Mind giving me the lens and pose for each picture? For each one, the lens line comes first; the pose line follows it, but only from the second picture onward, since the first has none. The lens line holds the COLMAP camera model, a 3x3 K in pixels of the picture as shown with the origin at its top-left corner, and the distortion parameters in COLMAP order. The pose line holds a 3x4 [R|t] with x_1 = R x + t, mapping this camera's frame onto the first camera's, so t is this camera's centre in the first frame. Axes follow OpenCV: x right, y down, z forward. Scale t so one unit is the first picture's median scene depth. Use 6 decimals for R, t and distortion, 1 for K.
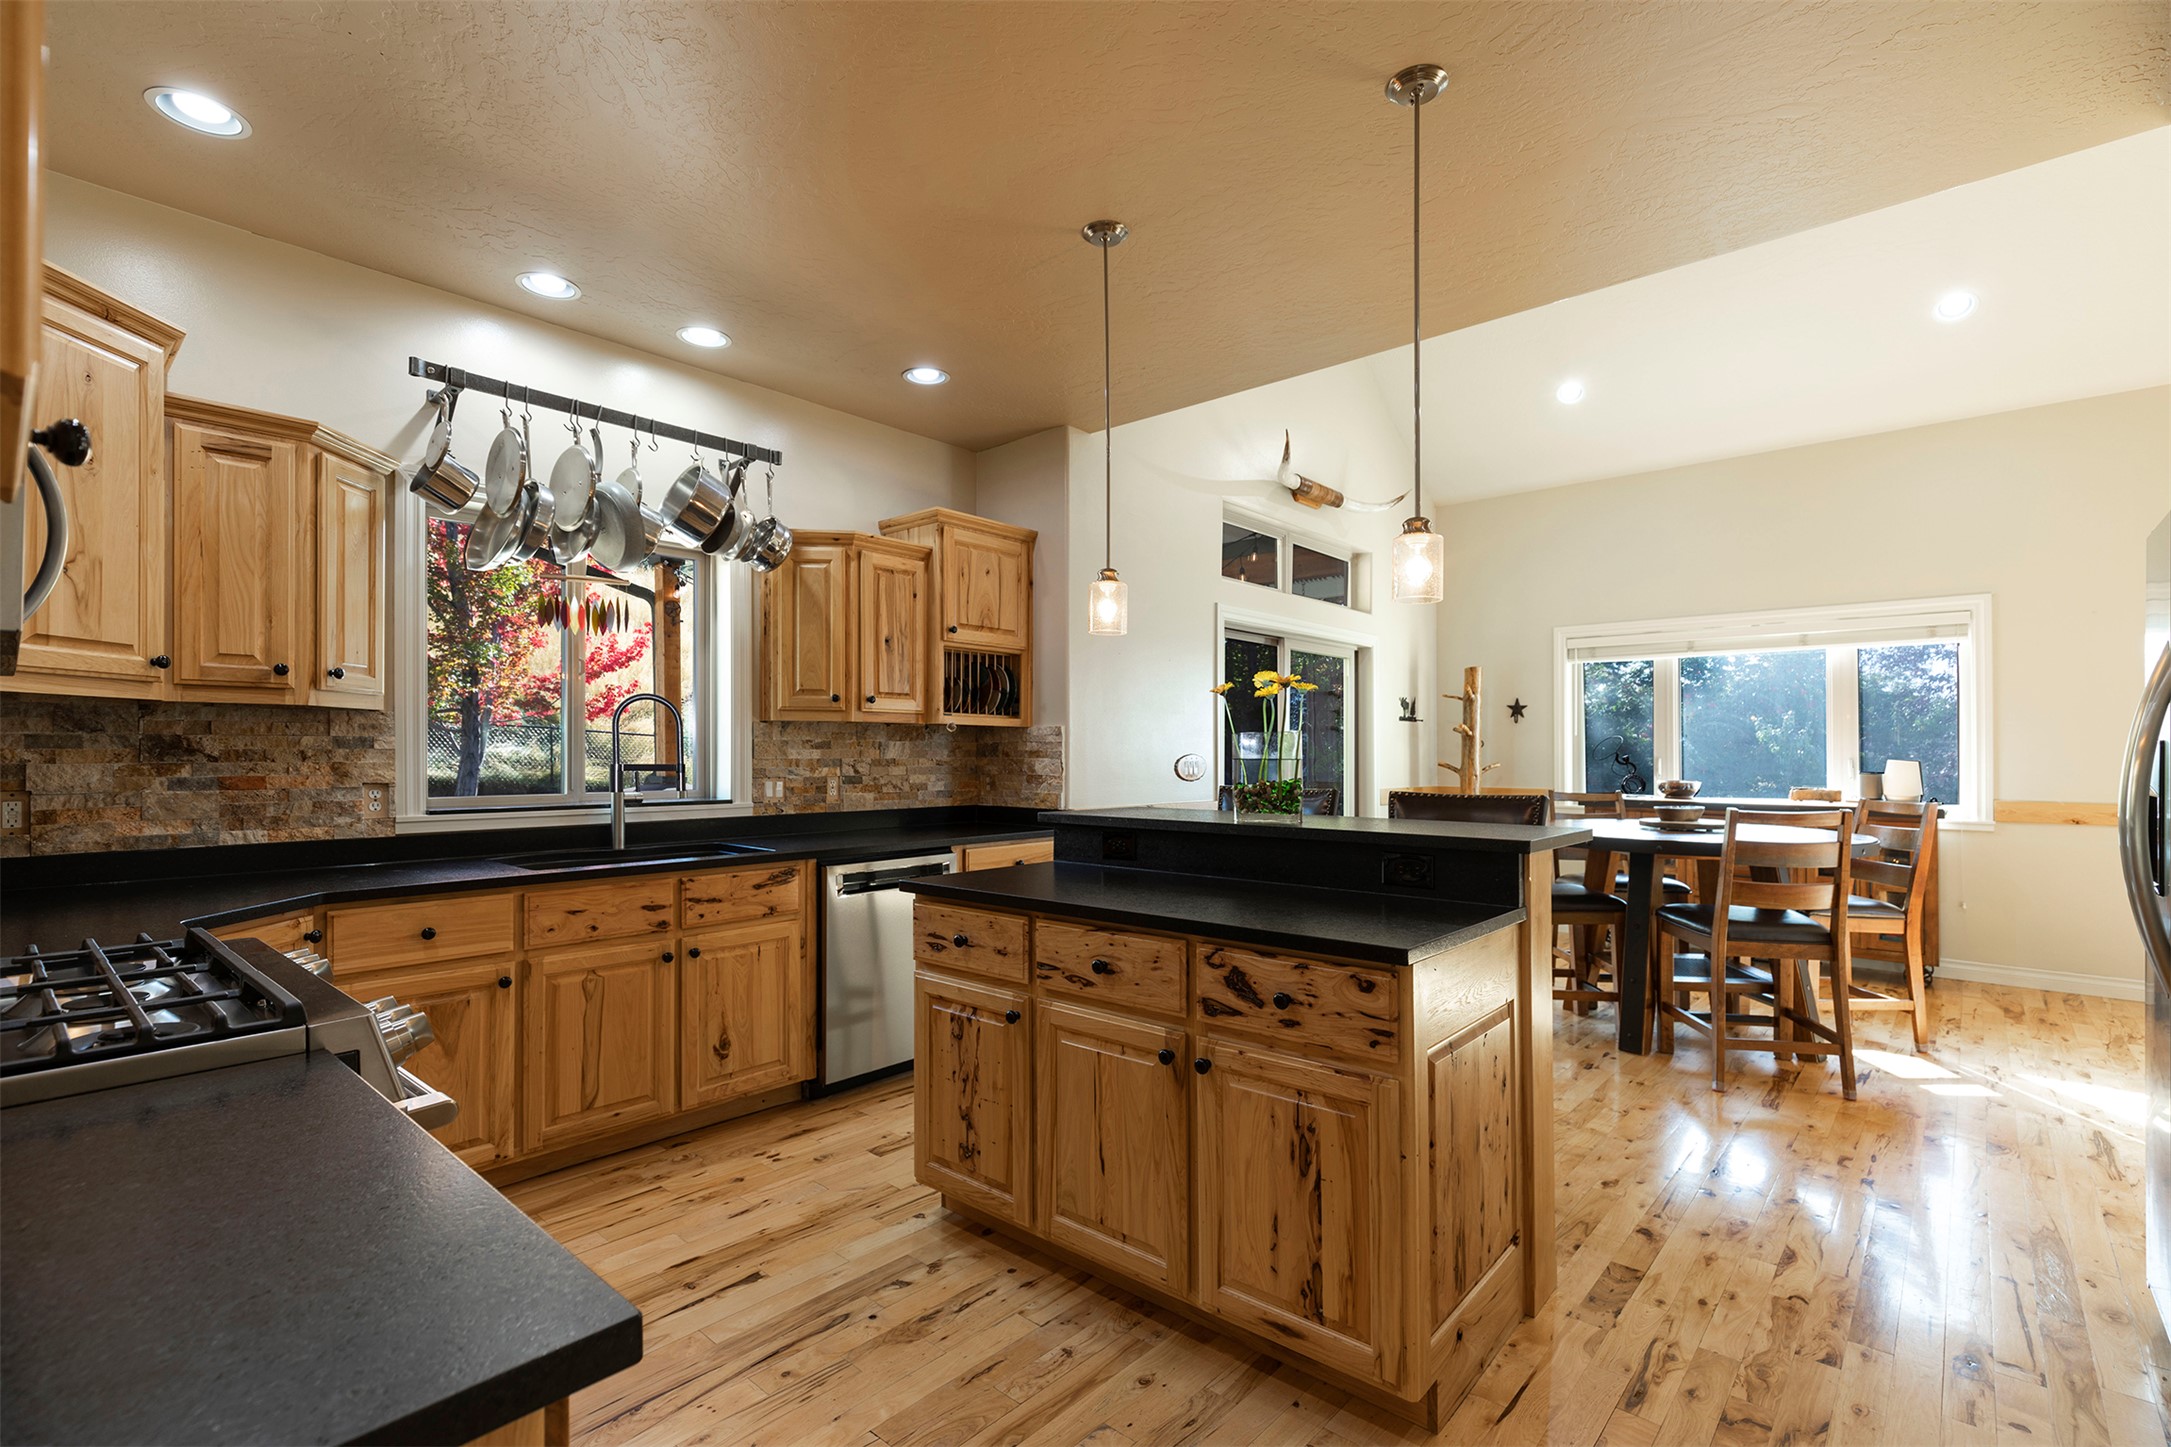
lens RADIAL K [[976.4, 0, 1043.2], [0, 976.4, 733.0], [0, 0, 1]] dist [0.004463, 0.000471]
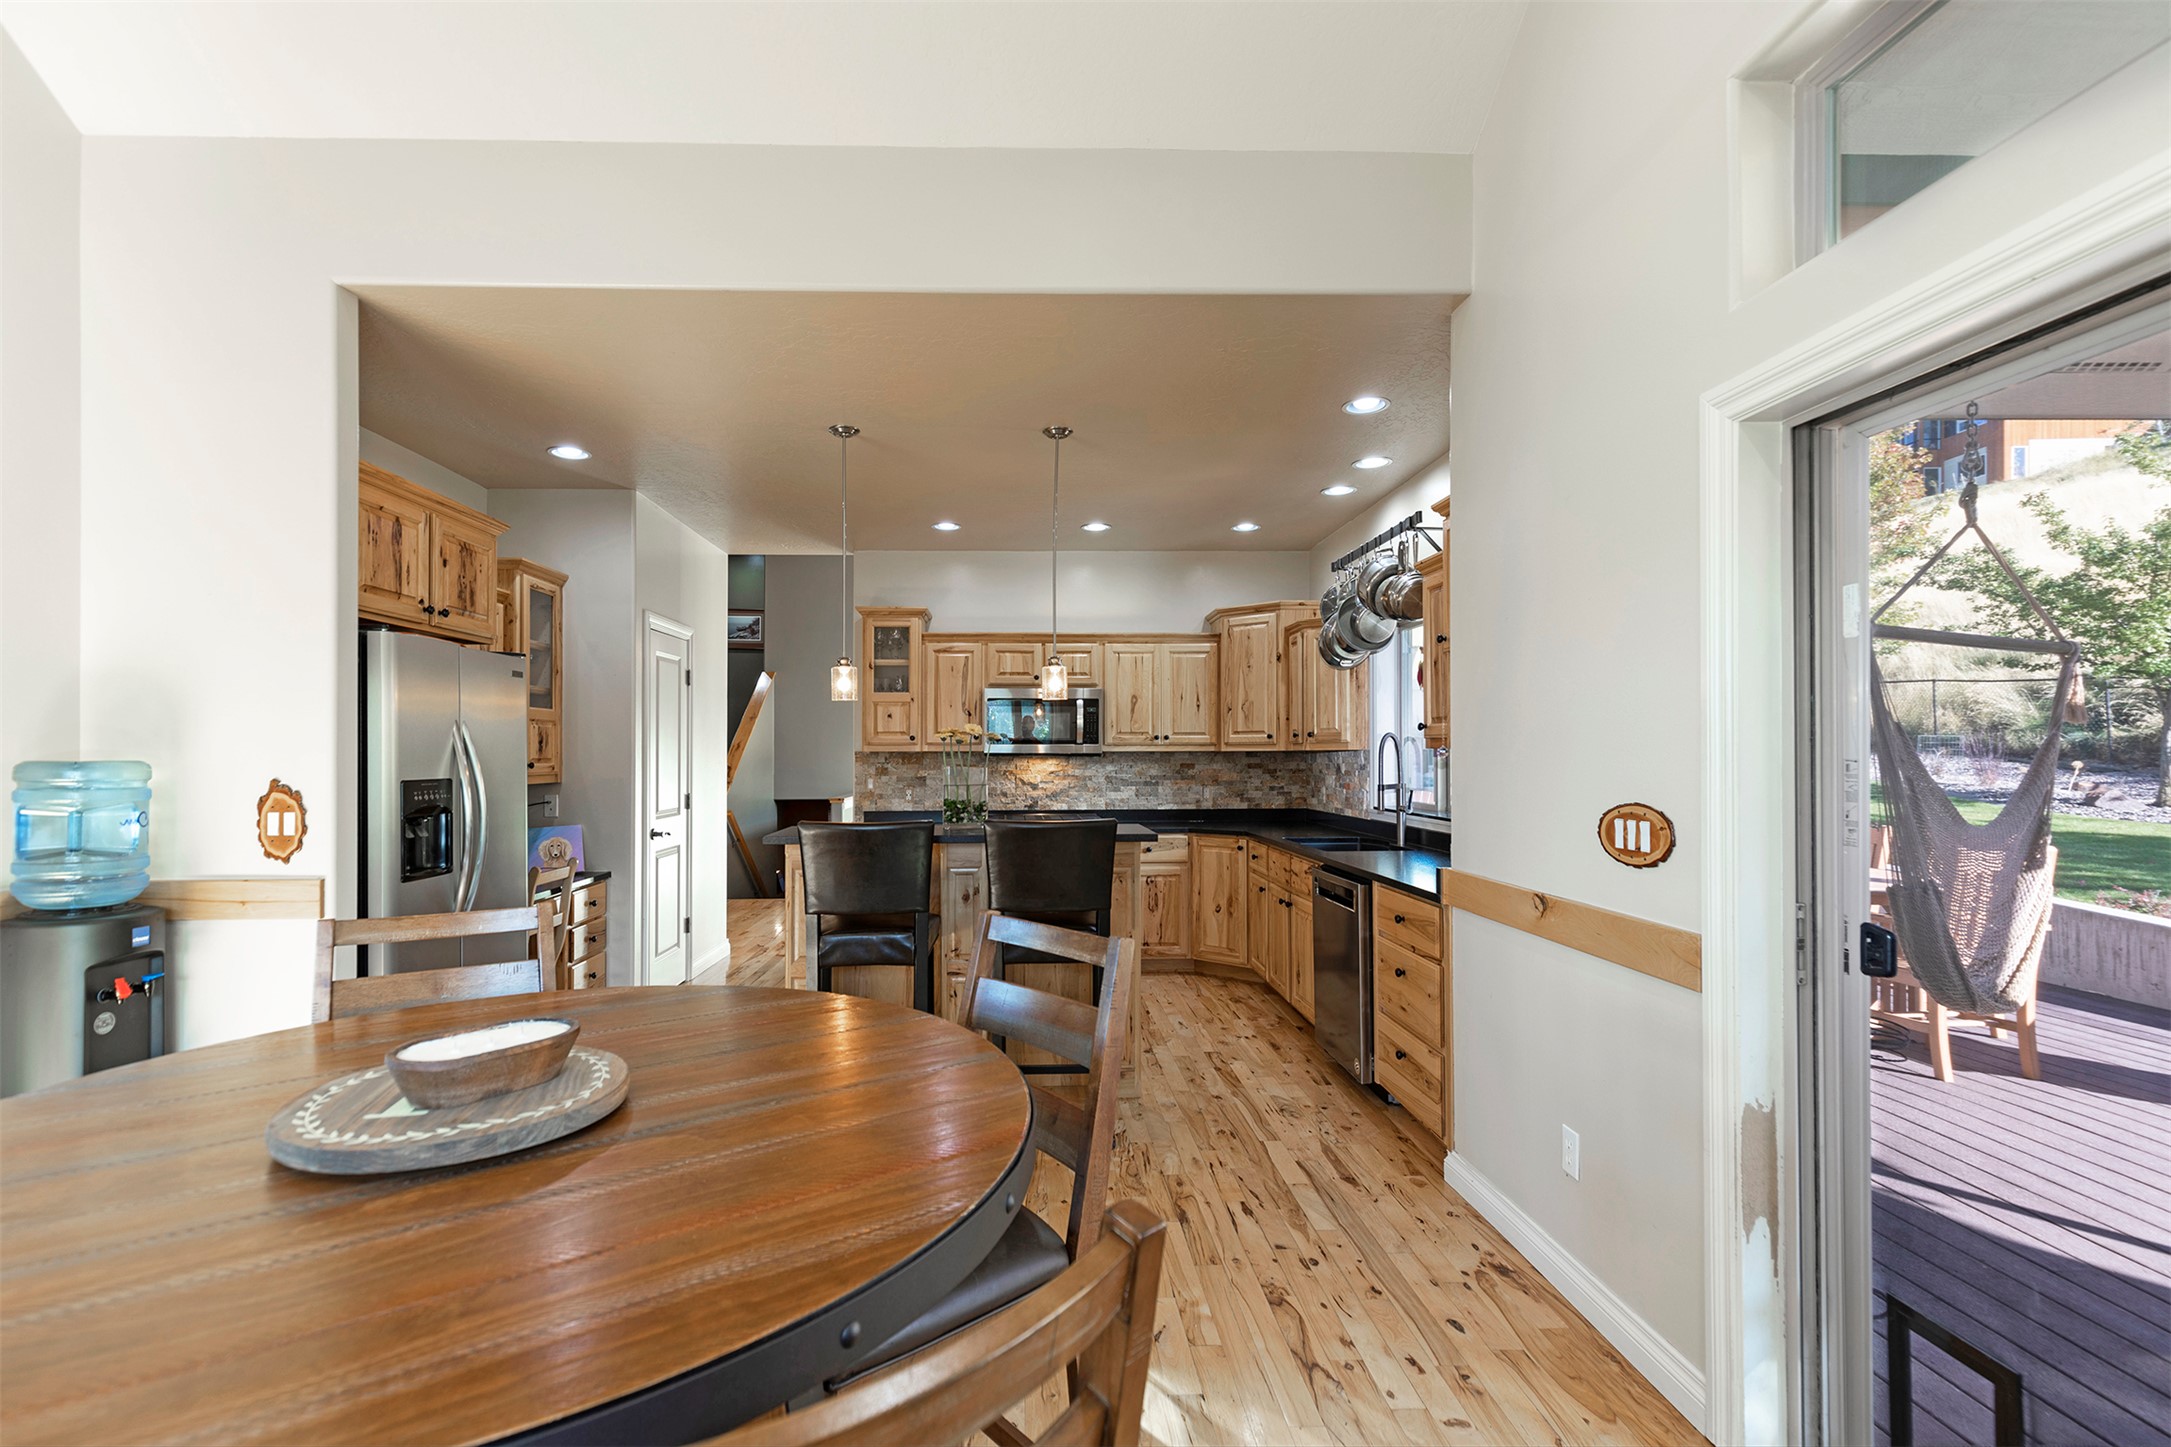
lens RADIAL K [[1036.6, 0, 1055.5], [0, 1036.6, 743.8], [0, 0, 1]] dist [0.001086, 0.000102]
pose [[-0.702202, -0.007726, -0.711936, 0.839853], [0.015083, 0.999555, -0.025724, 0.005031], [0.711818, -0.028802, -0.701773, 1.480257]]
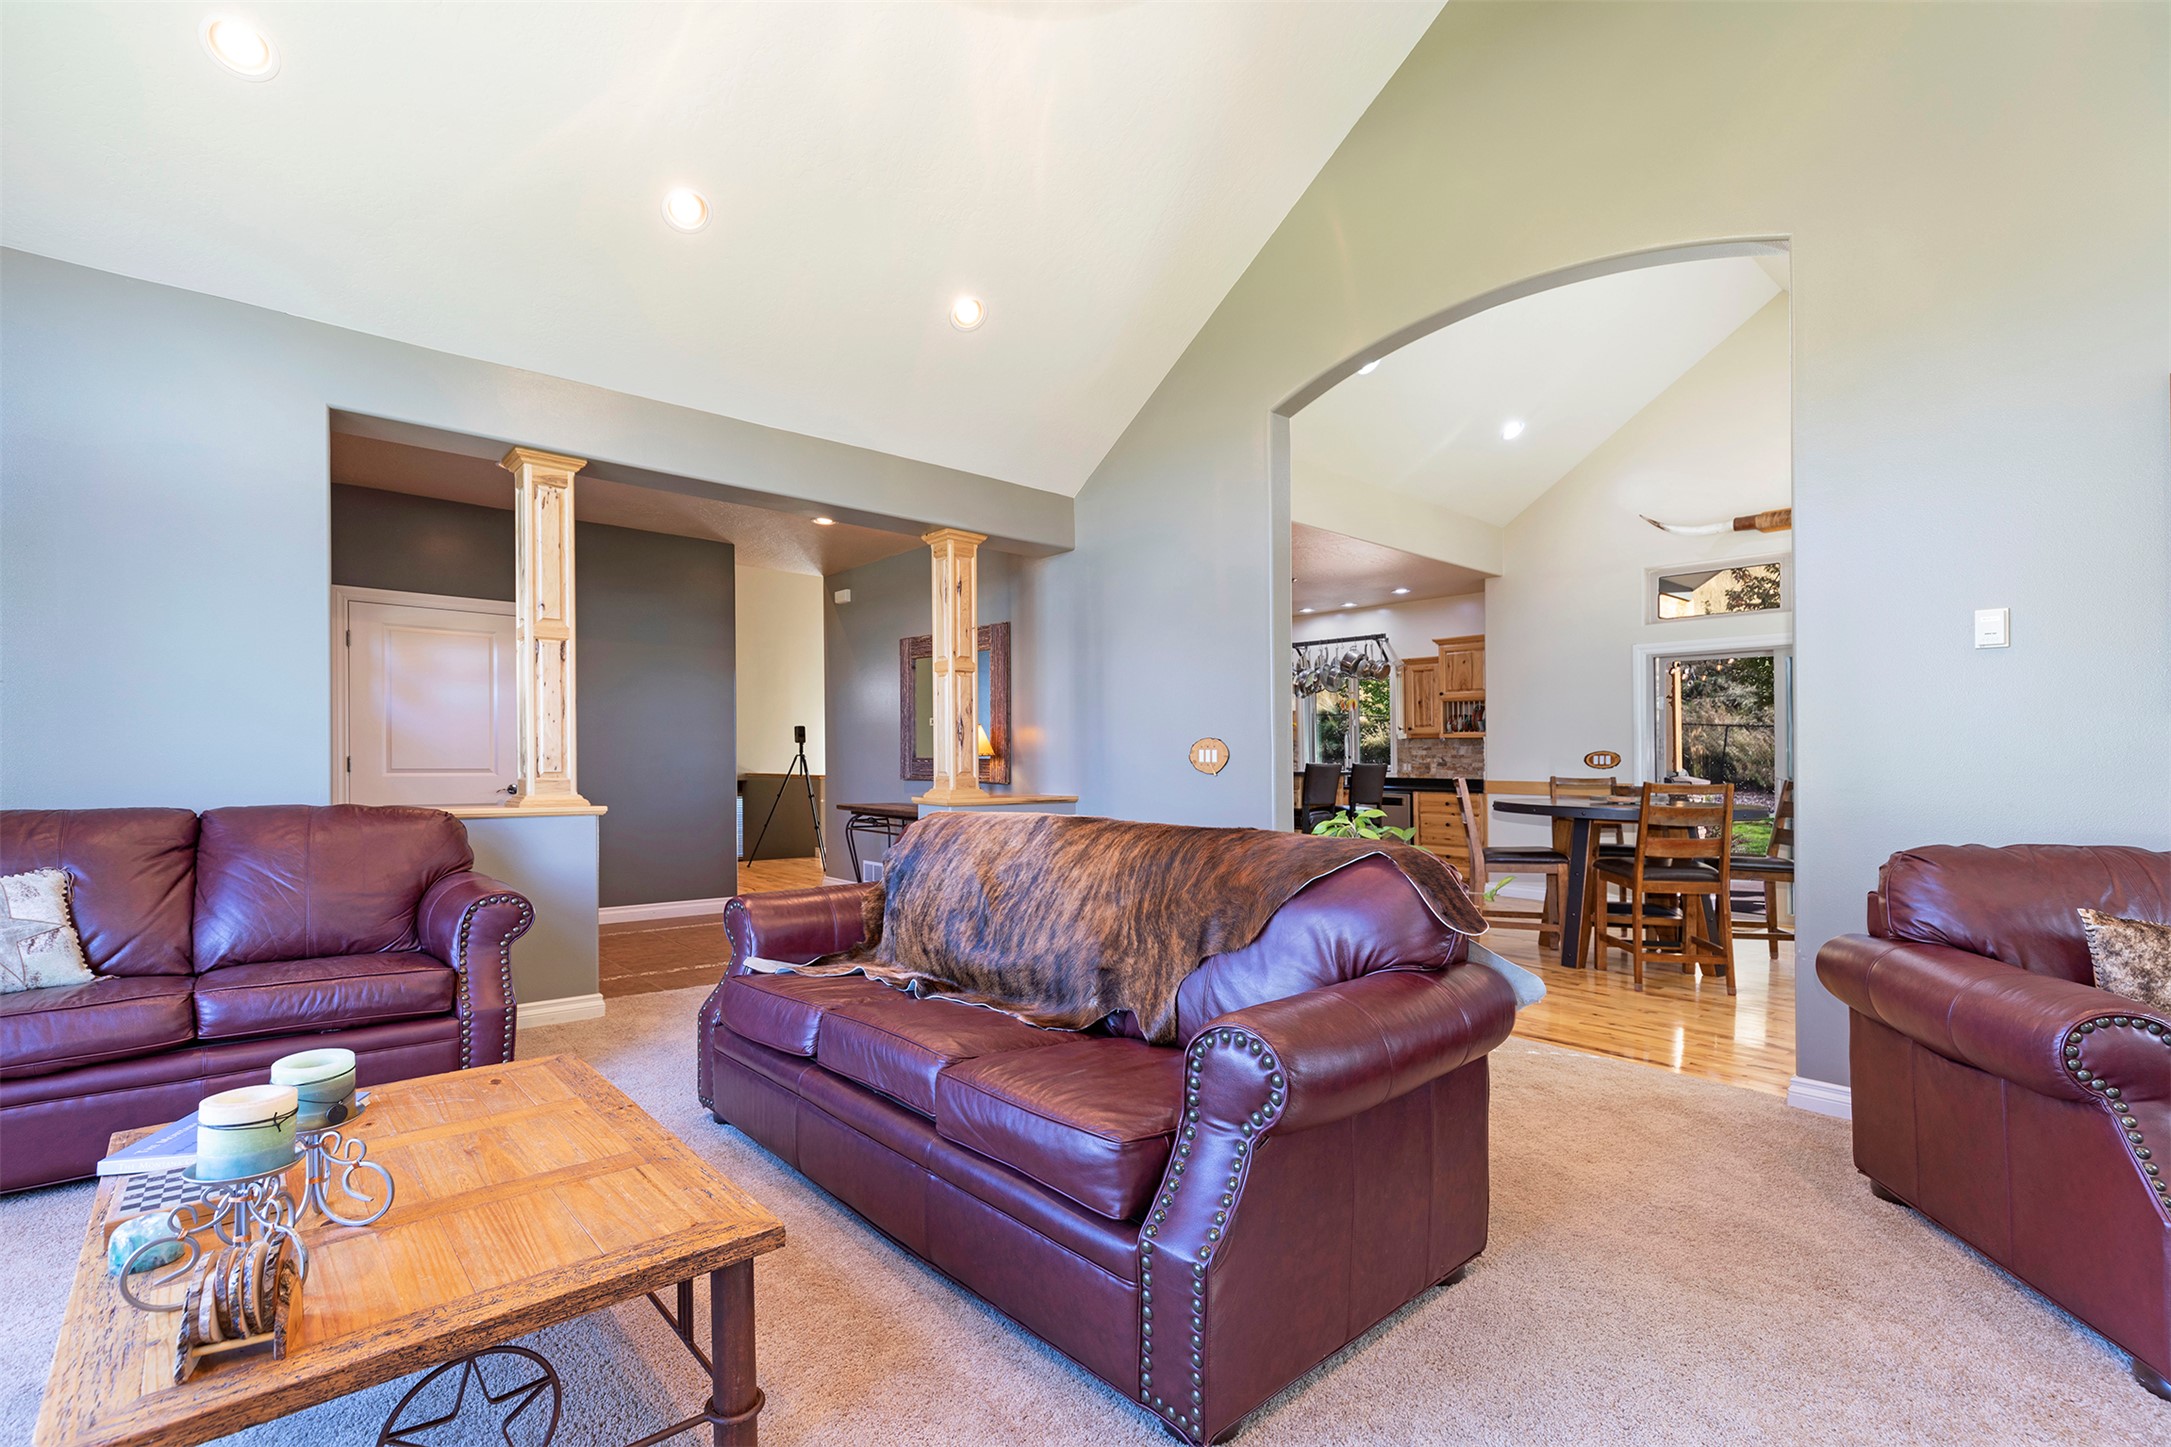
lens RADIAL K [[987.3, 0, 1128.9], [0, 987.3, 709.3], [0, 0, 1]] dist [0.001004, 0.000085]
pose [[-0.070638, -0.055882, -0.995936, 2.238418], [0.012999, 0.998293, -0.056936, 0.045207], [0.997417, -0.016968, -0.069791, 0.494970]]
